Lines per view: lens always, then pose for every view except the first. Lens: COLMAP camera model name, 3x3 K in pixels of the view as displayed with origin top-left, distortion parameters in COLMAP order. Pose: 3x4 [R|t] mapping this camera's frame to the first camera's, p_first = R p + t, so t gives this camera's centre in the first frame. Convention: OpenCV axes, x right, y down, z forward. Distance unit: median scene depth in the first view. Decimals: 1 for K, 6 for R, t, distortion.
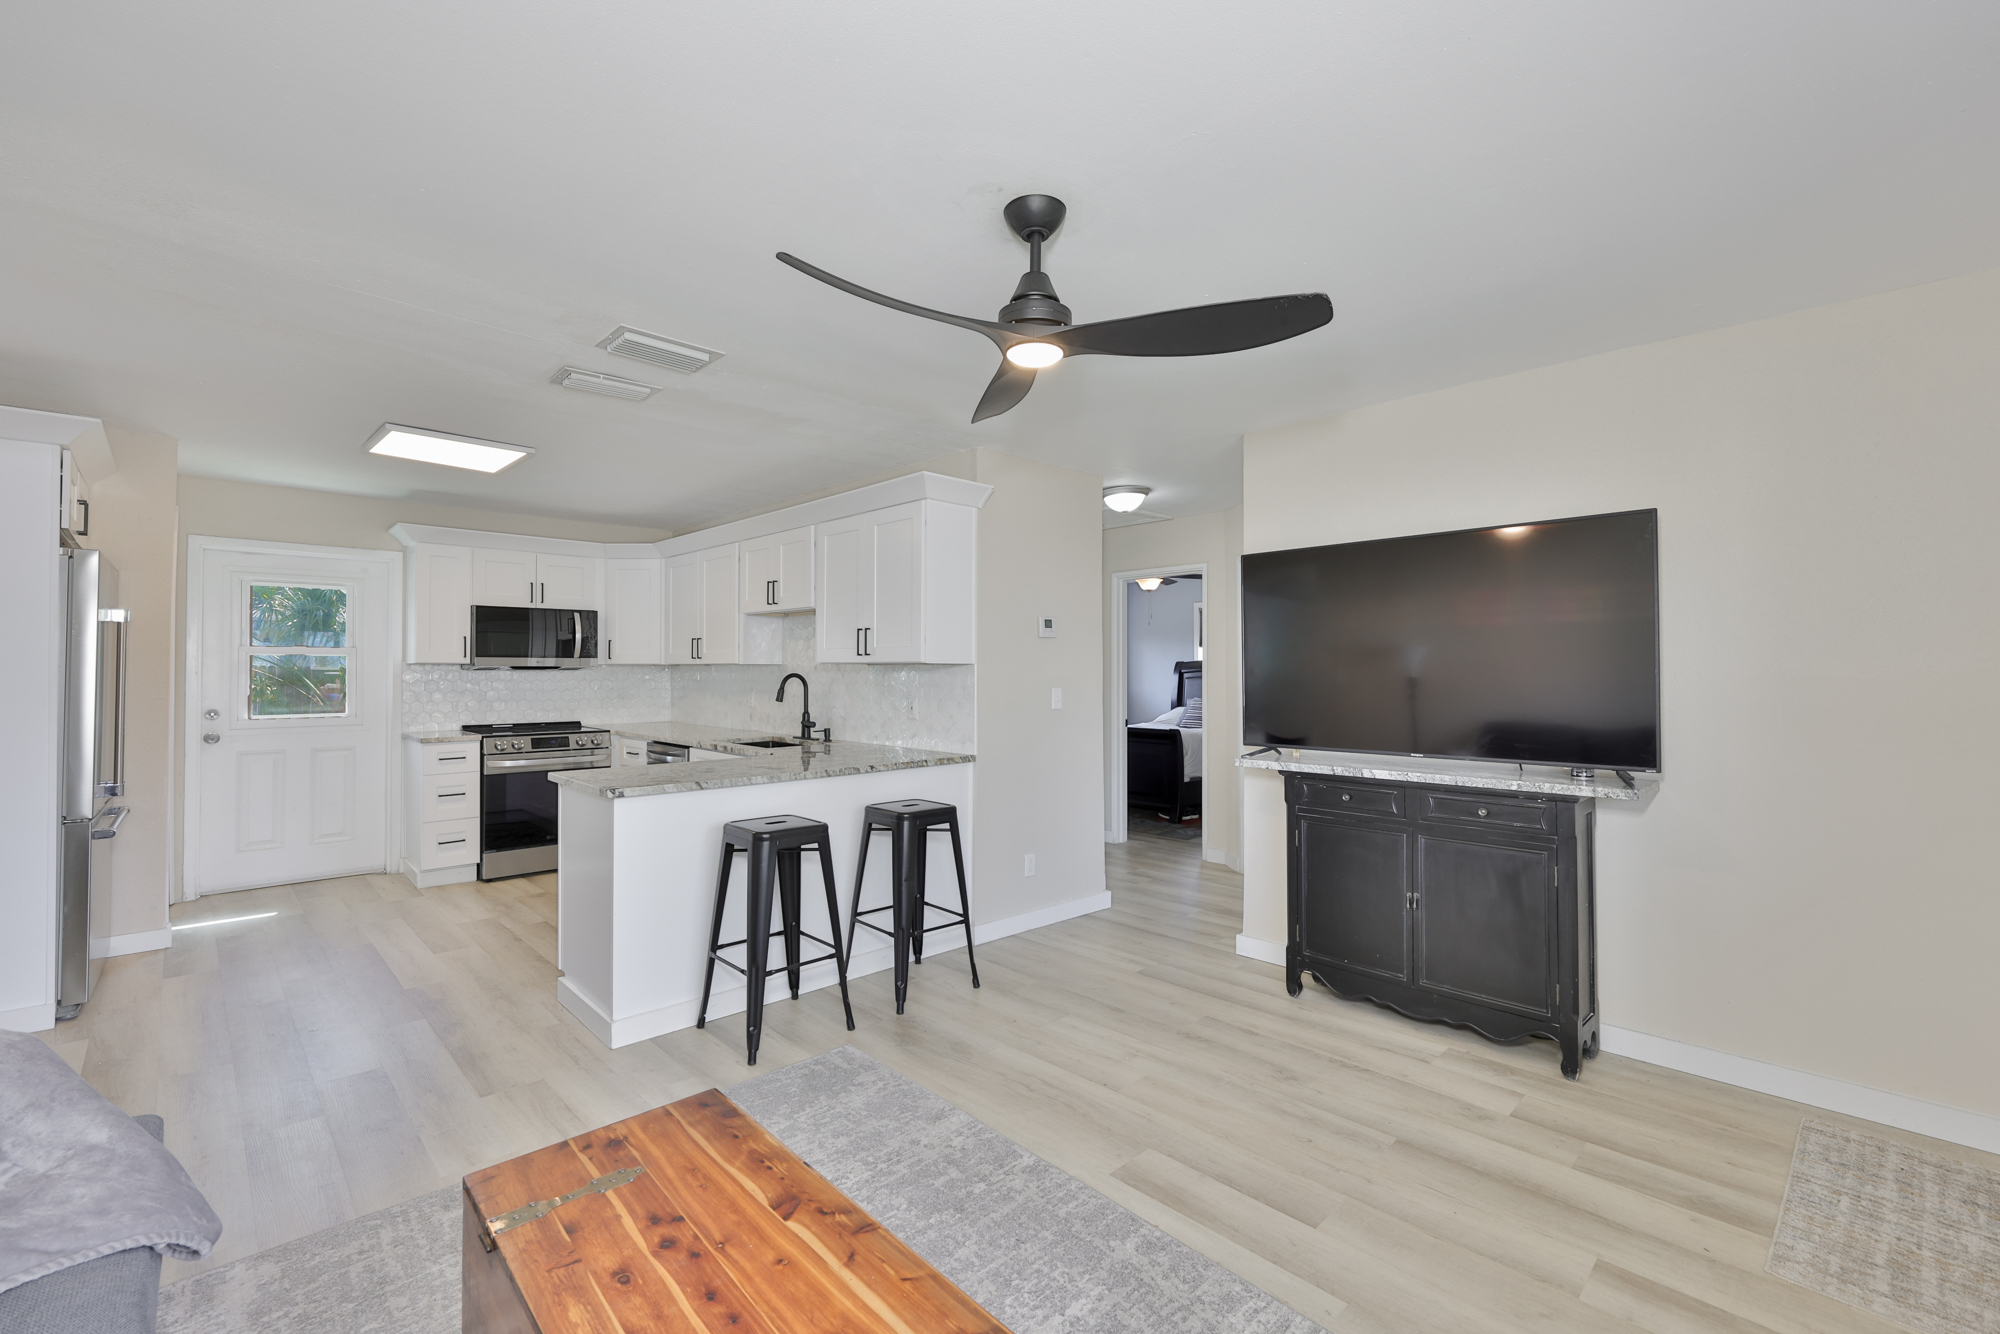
lens RADIAL K [[847.4, 0, 1013.5], [0, 847.4, 669.0], [0, 0, 1]] dist [-0.001172, -0.000194]
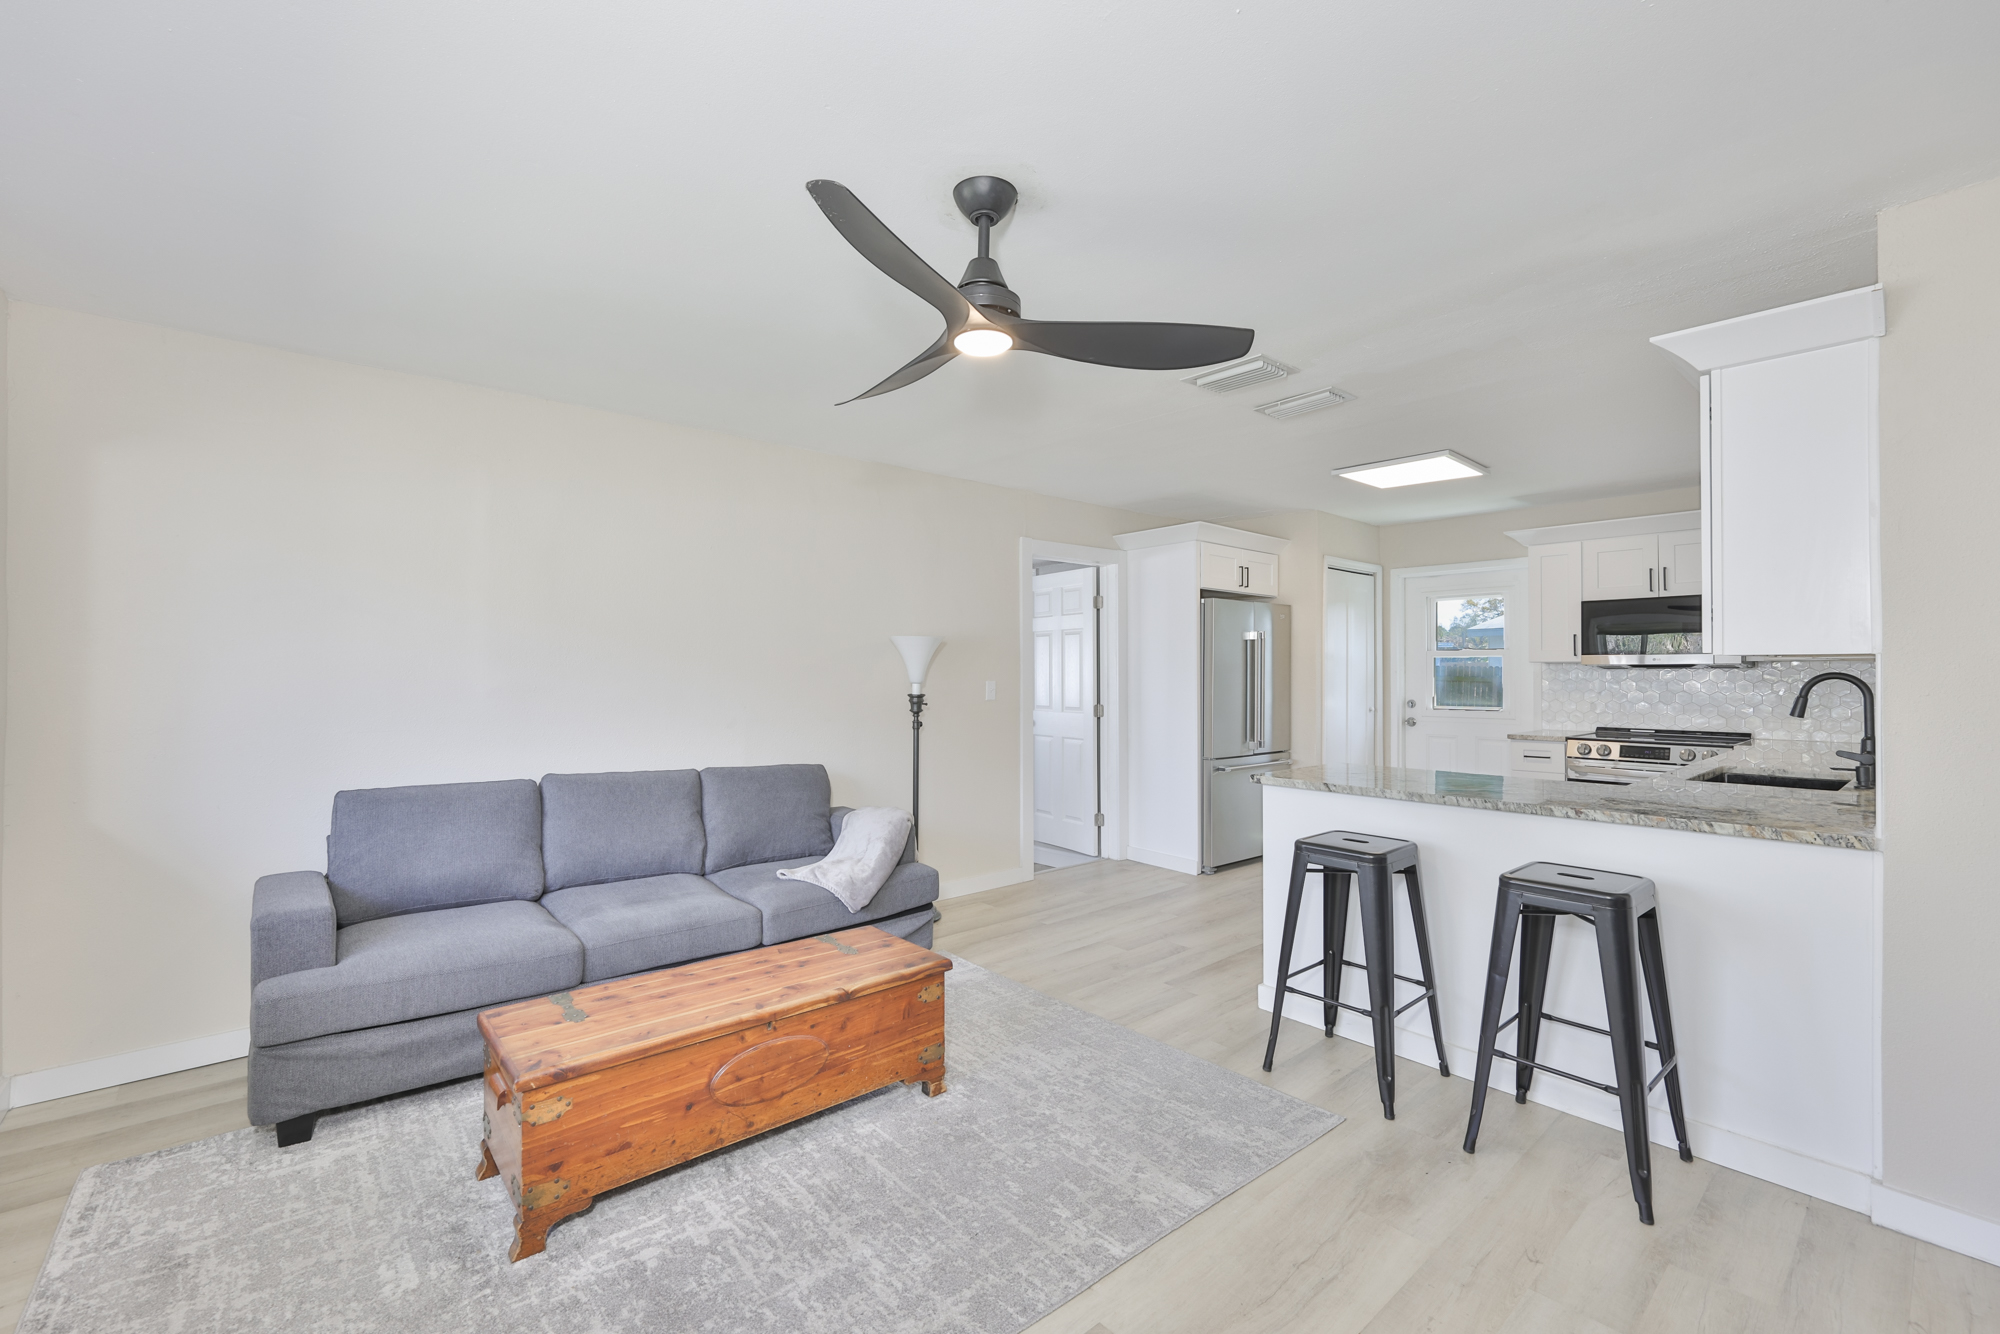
lens RADIAL K [[847.4, 0, 987.9], [0, 847.4, 664.4], [0, 0, 1]] dist [-0.001172, -0.000194]
pose [[-0.061958, -0.008733, -0.998041, 0.547181], [0.002882, 0.999956, -0.008928, 0.004285], [0.998075, -0.003430, -0.061930, 0.584791]]
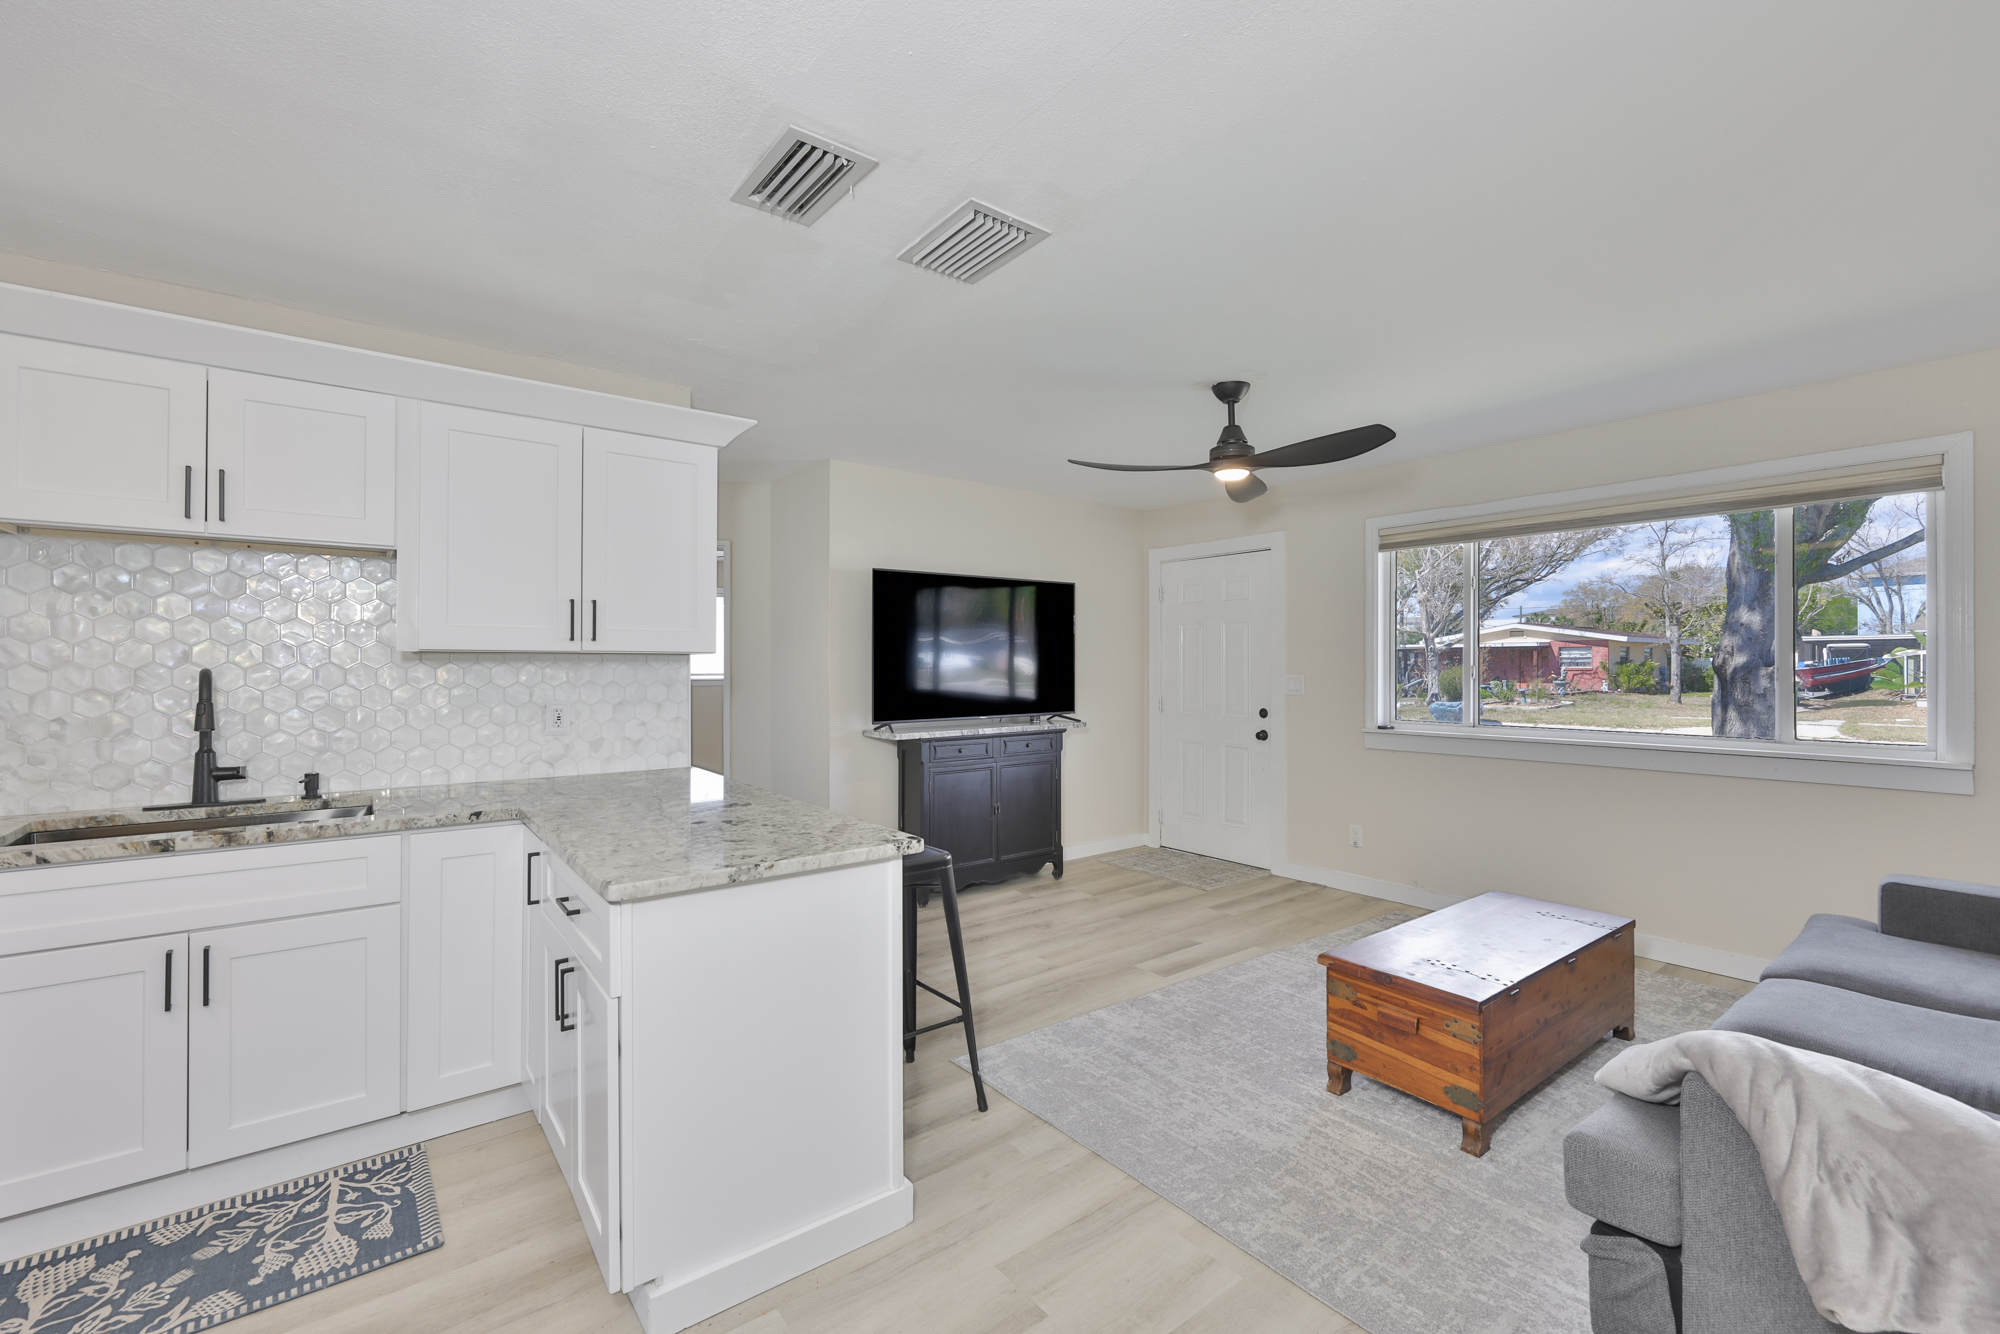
lens RADIAL K [[847.4, 0, 983.3], [0, 847.4, 667.5], [0, 0, 1]] dist [-0.001172, -0.000194]
pose [[0.121425, -0.005047, 0.992588, -0.933898], [-0.002162, 0.999983, 0.005349, 0.001869], [-0.992598, -0.002795, 0.121412, 0.706616]]
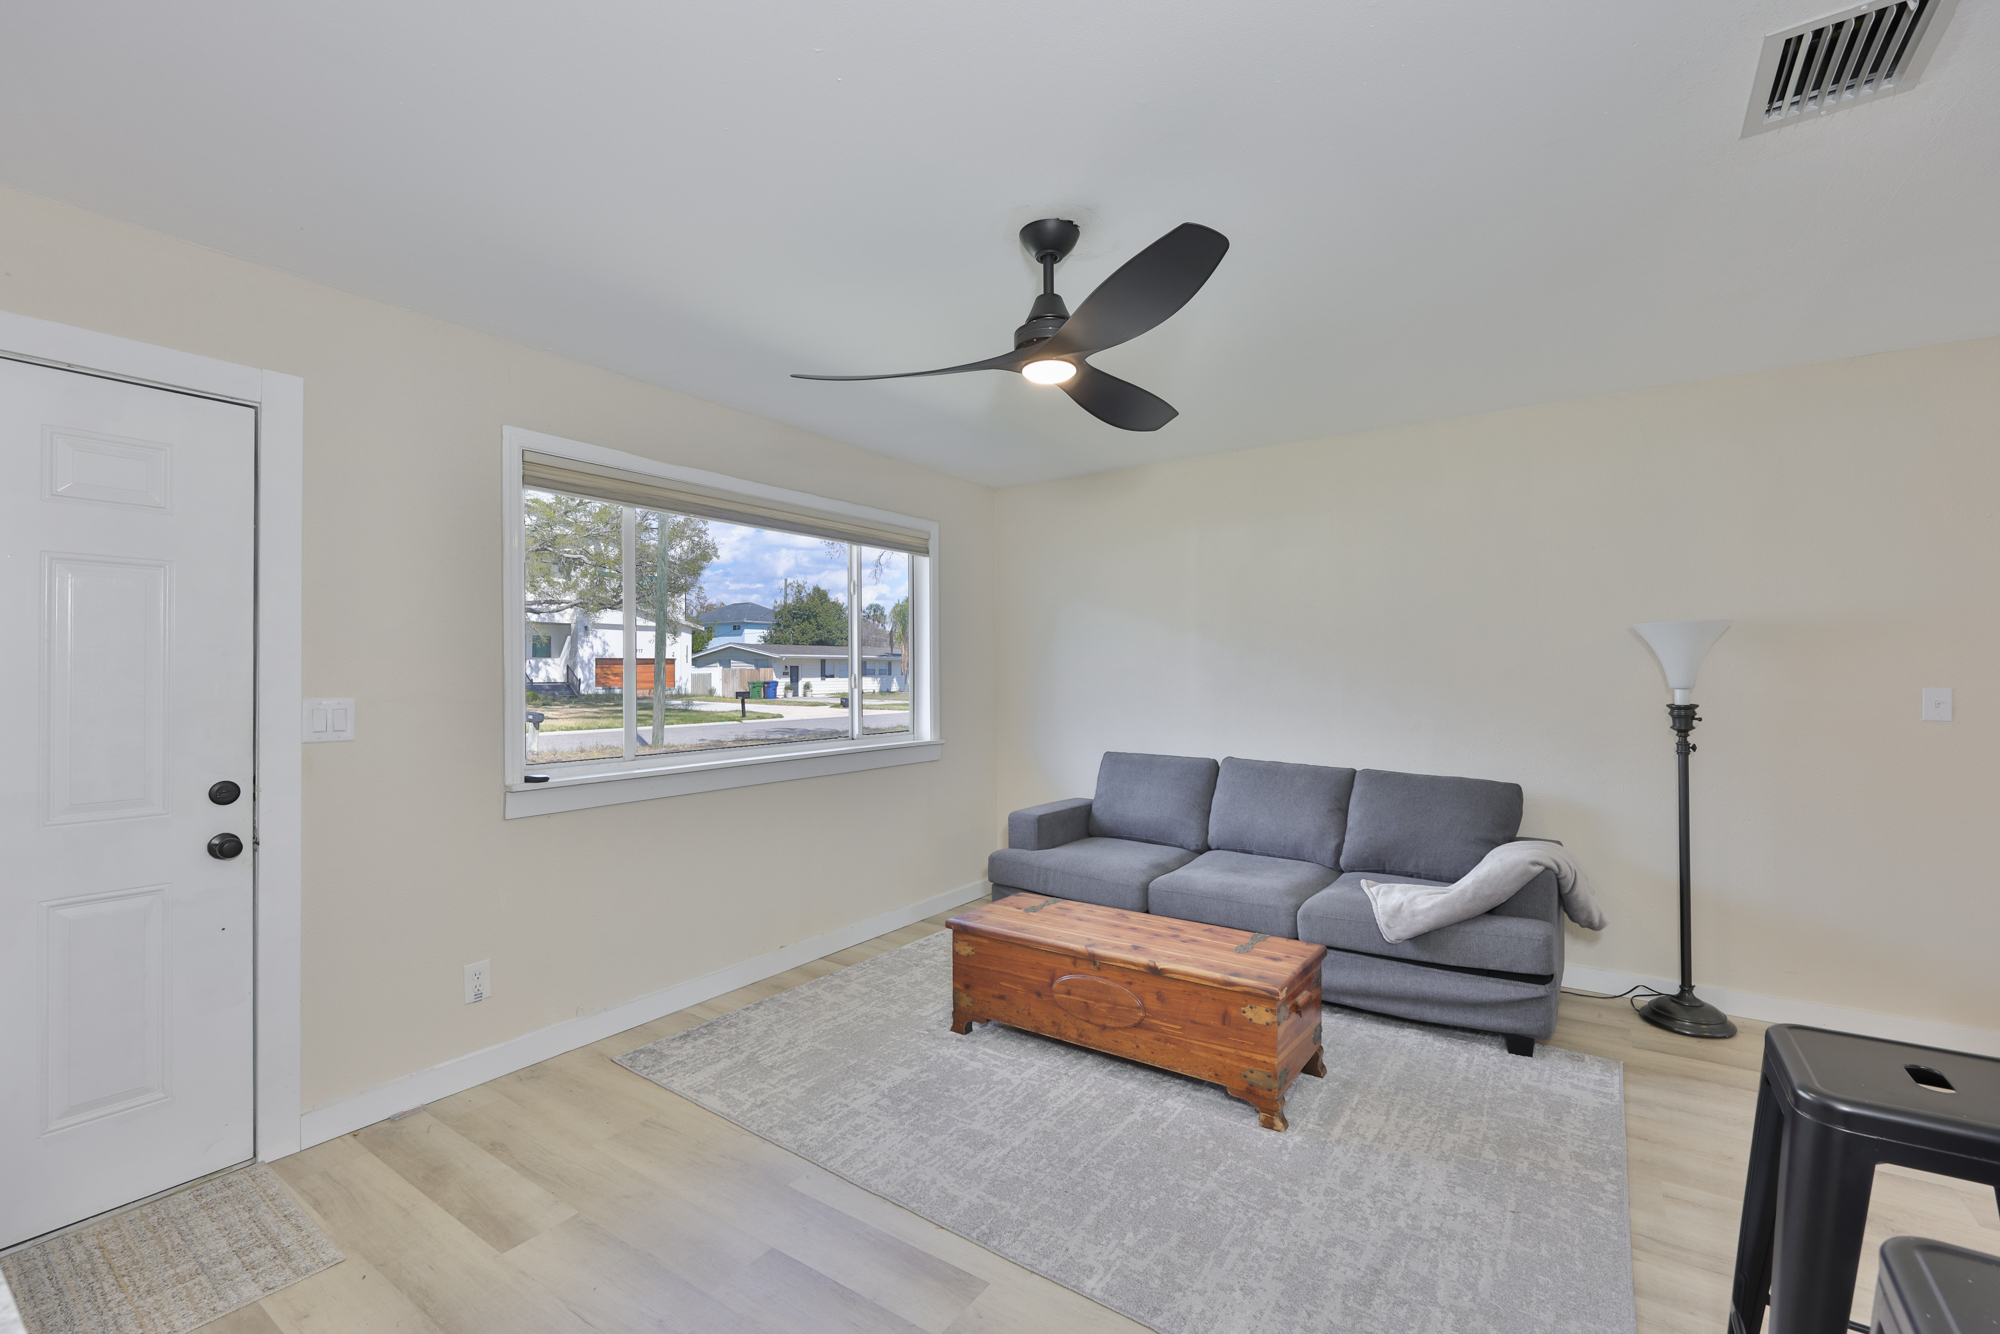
lens RADIAL K [[847.4, 0, 1013.5], [0, 847.4, 664.0], [0, 0, 1]] dist [-0.001172, -0.000194]
pose [[-0.979337, 0.000198, -0.202234, 0.157998], [0.003439, 0.999871, -0.015675, 0.006661], [0.202205, -0.016046, -0.979212, 1.118216]]
